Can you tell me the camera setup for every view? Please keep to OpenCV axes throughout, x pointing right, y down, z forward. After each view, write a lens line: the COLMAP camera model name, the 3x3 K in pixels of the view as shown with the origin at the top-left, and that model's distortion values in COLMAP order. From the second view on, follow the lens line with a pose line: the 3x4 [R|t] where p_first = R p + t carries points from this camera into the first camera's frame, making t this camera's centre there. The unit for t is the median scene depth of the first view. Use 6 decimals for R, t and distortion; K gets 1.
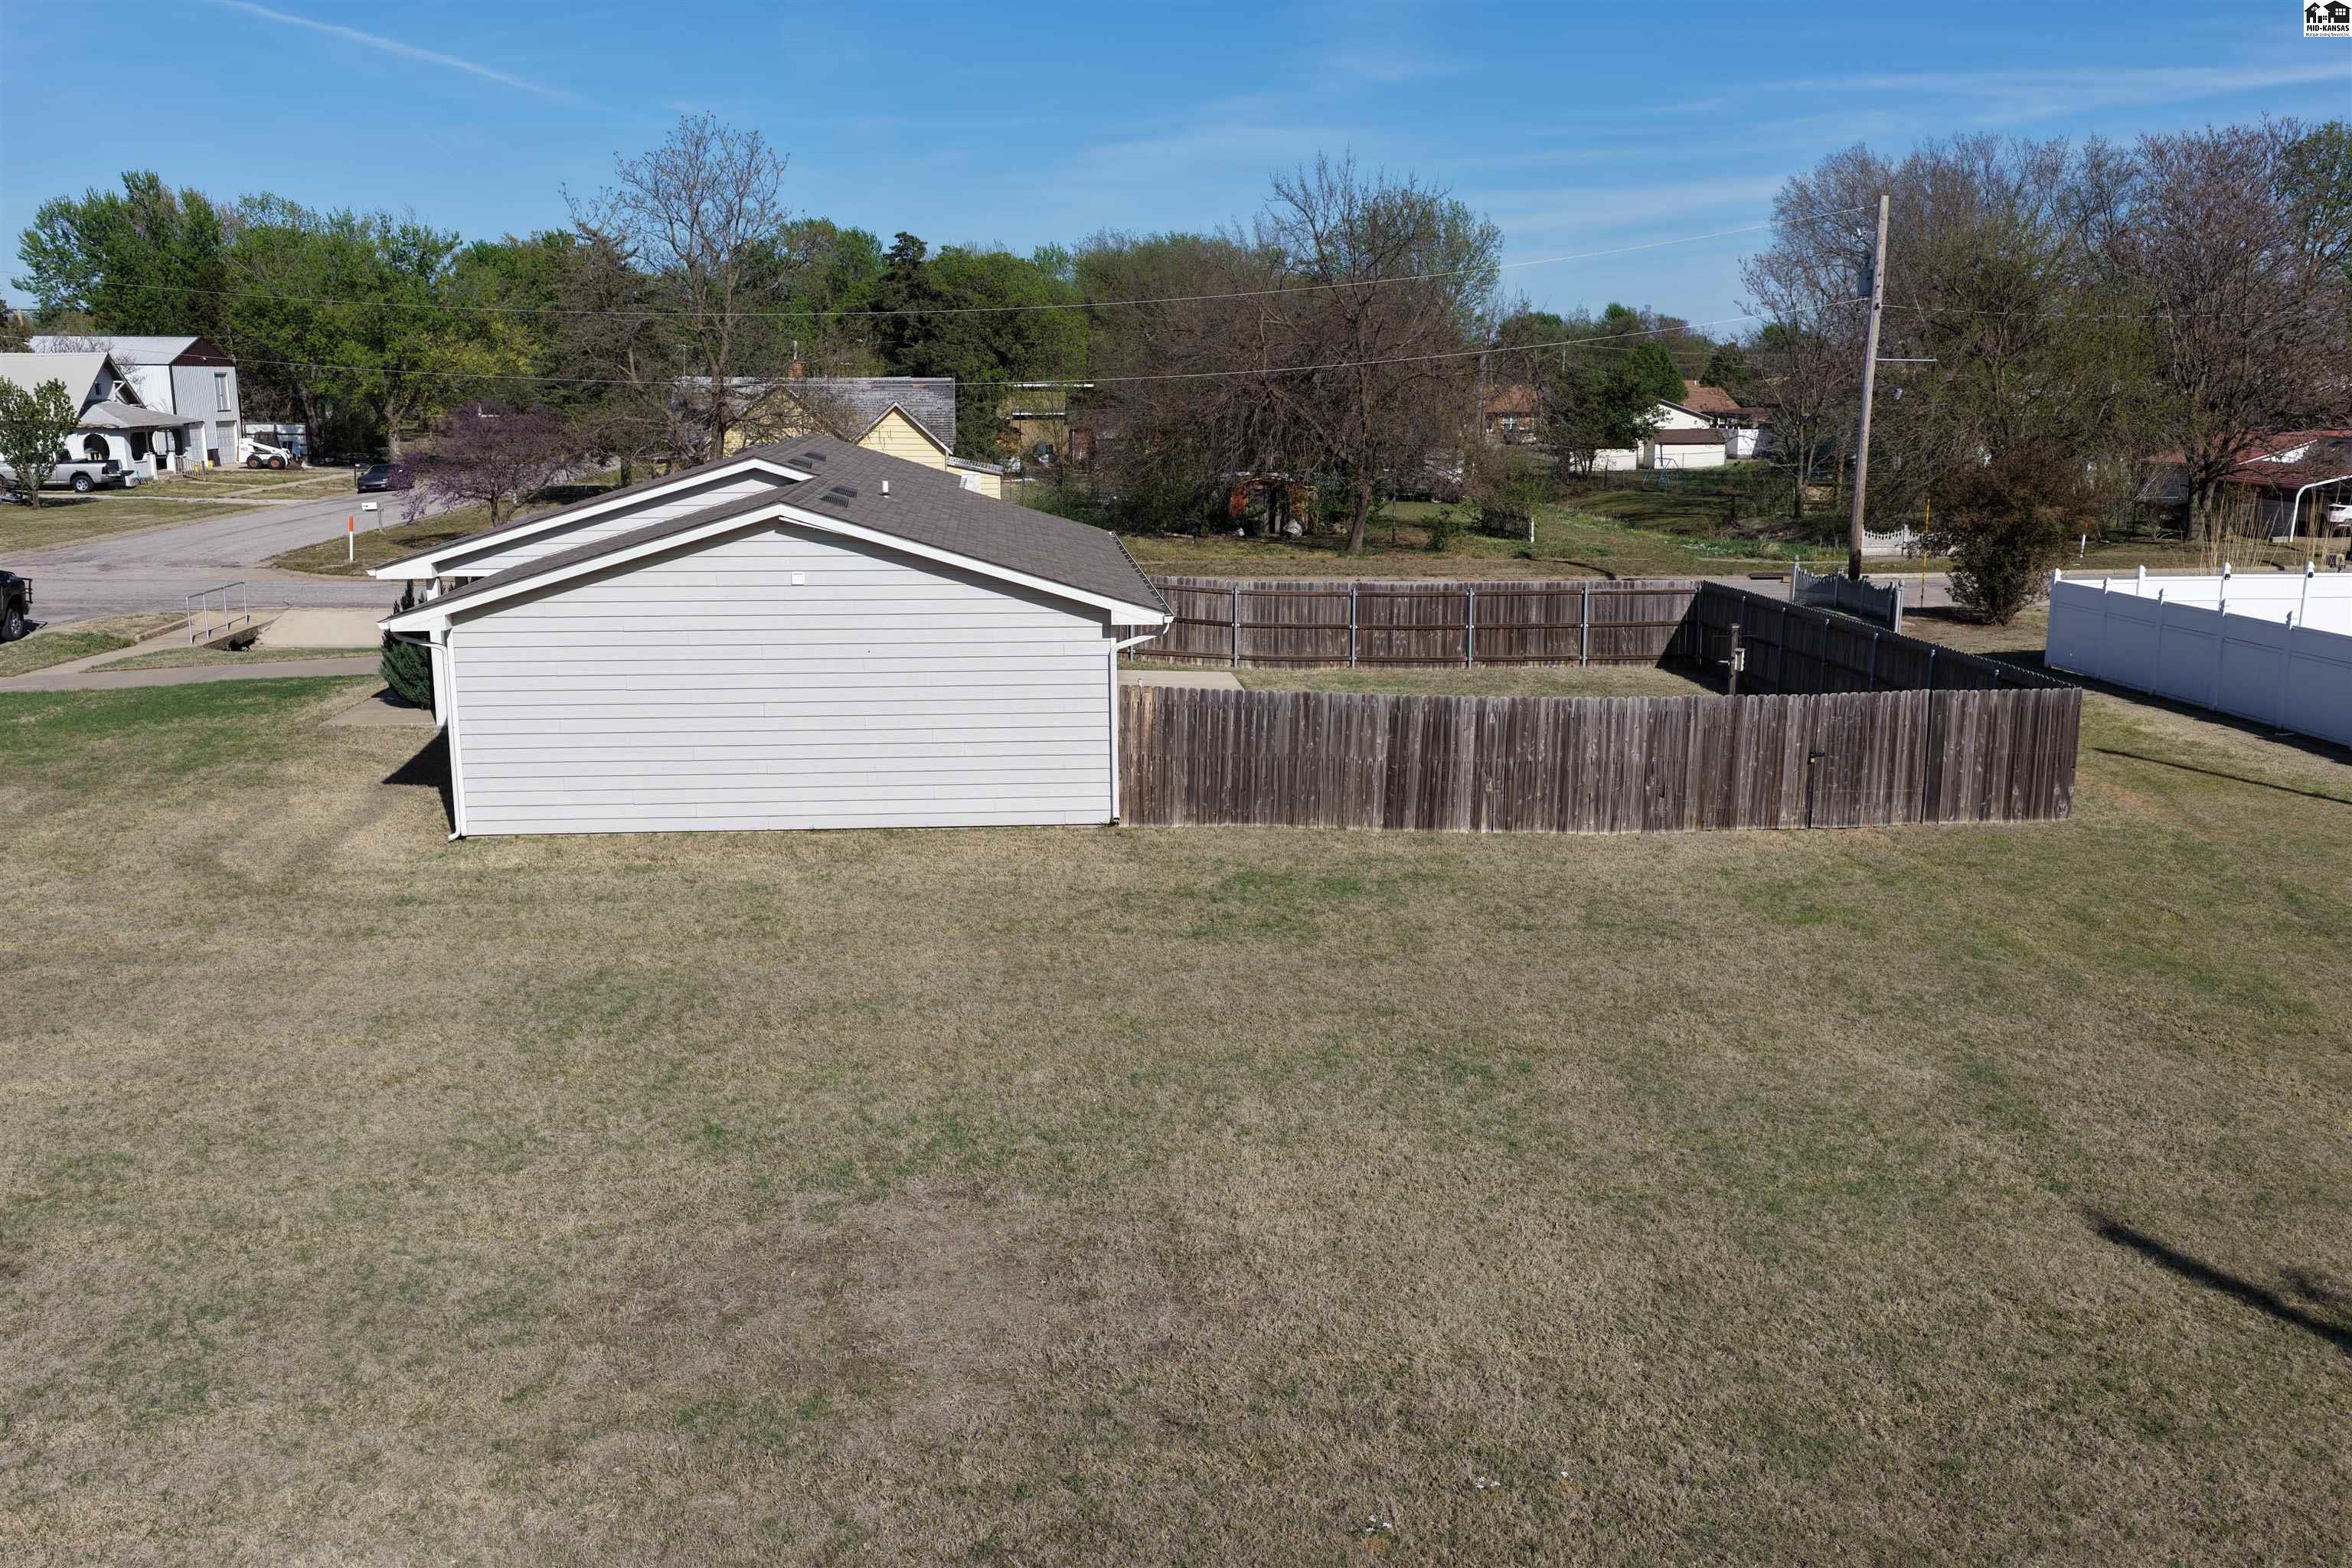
lens RADIAL K [[1954.7, 0, 1183.7], [0, 1954.7, 777.9], [0, 0, 1]] dist [-0.004892, 0.015732]
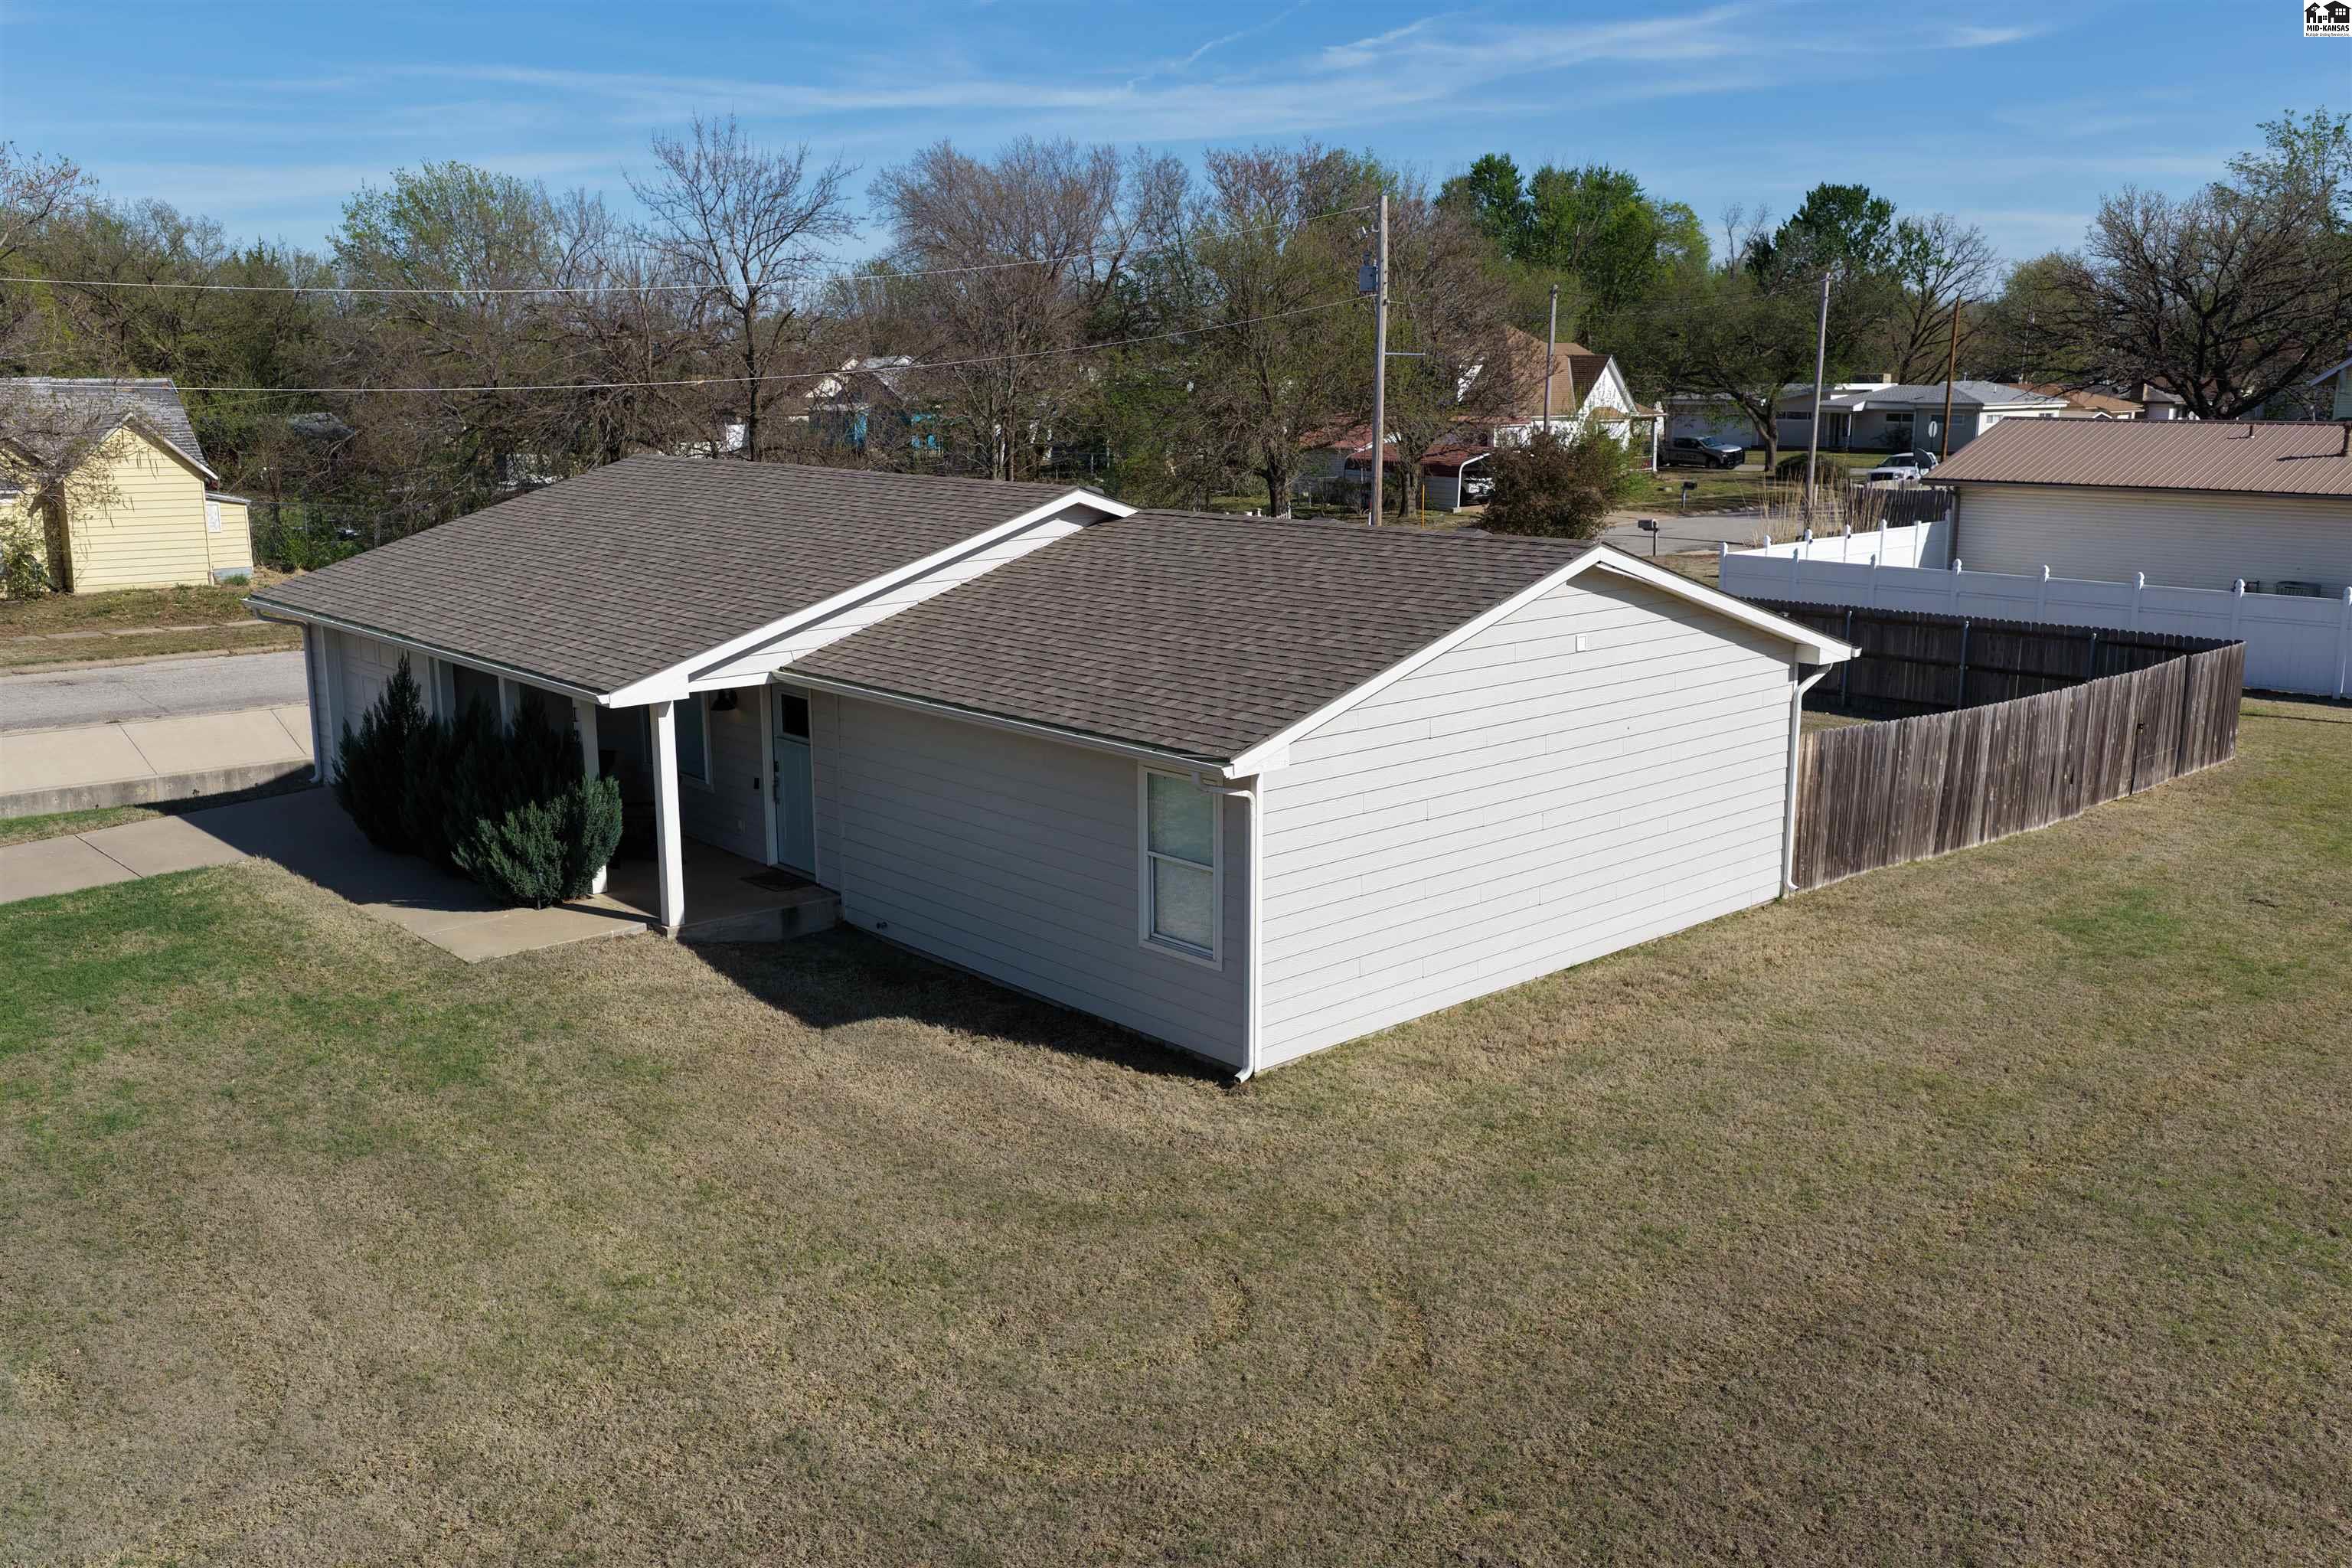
lens RADIAL K [[1954.7, 0, 1182.0], [0, 1954.7, 784.9], [0, 0, 1]] dist [-0.004892, 0.015732]
pose [[0.793143, -0.129804, 0.595042, -0.744284], [0.125894, 0.990865, 0.048343, -0.098925], [-0.595881, 0.036569, 0.802240, 0.466491]]
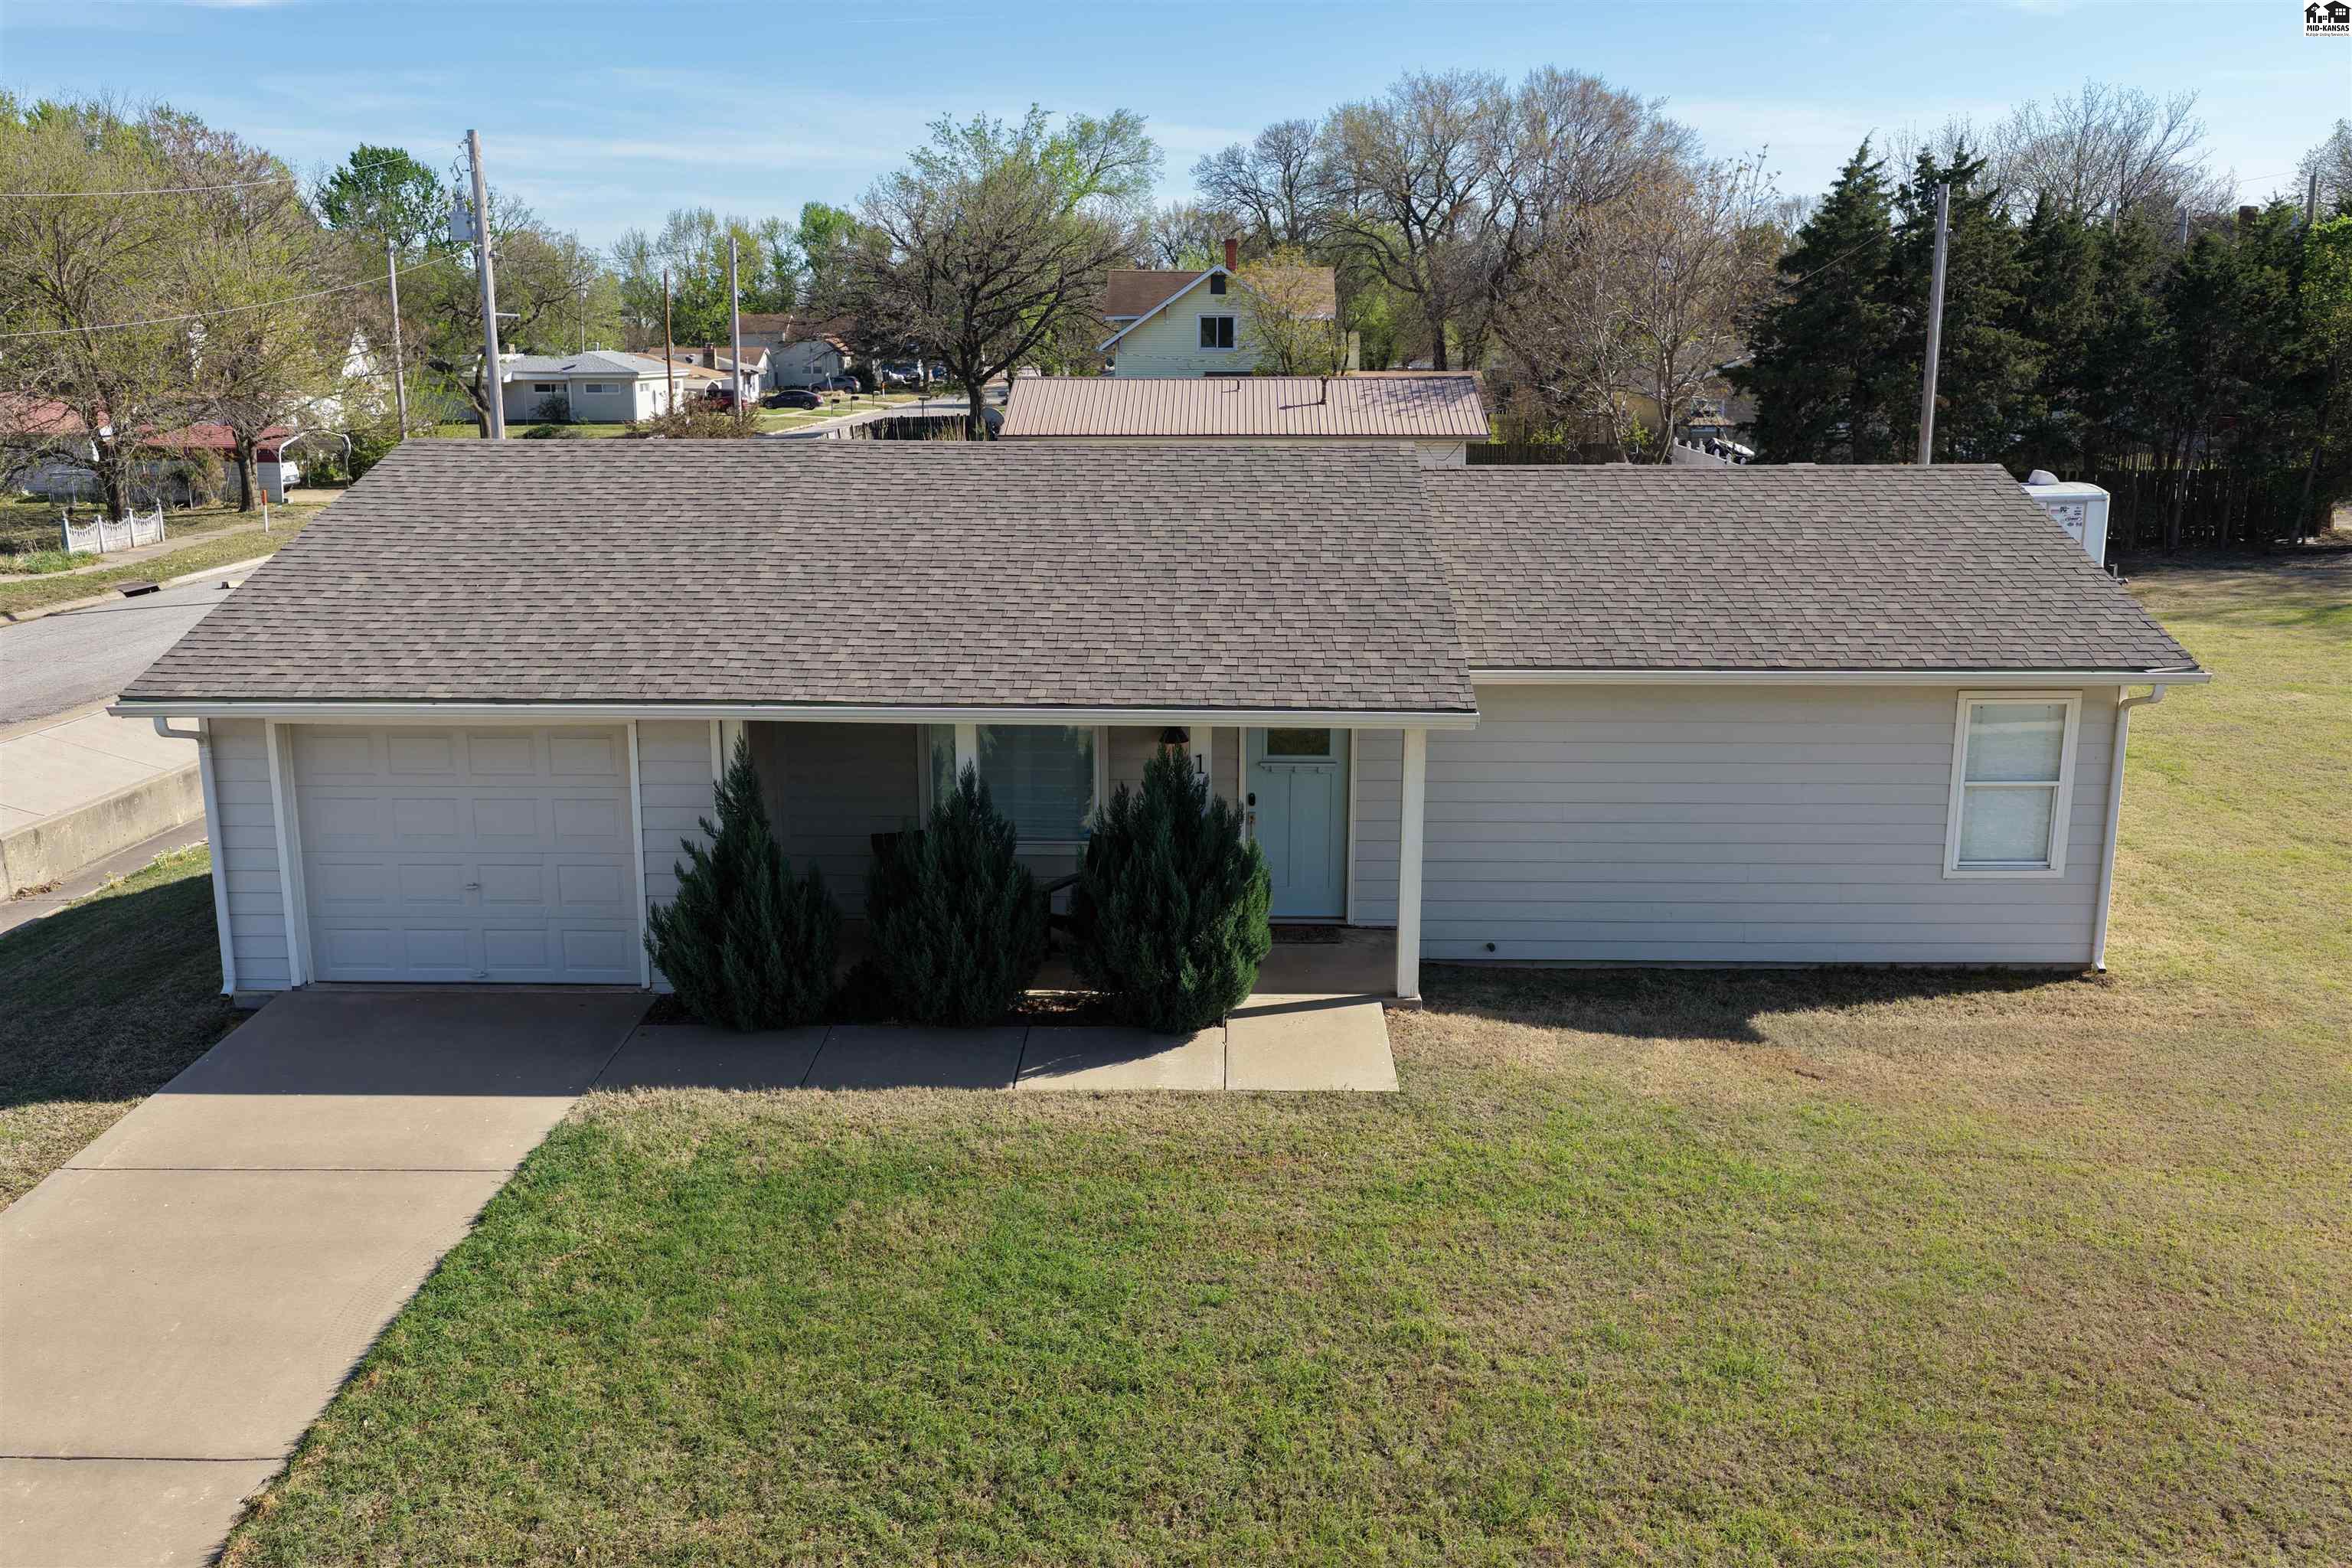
lens RADIAL K [[1954.7, 0, 1180.1], [0, 1954.7, 792.6], [0, 0, 1]] dist [-0.004892, 0.015732]
pose [[0.108842, -0.225947, 0.968040, -1.054415], [0.202455, 0.958453, 0.200946, -0.236763], [-0.973224, 0.174113, 0.150064, 1.182633]]
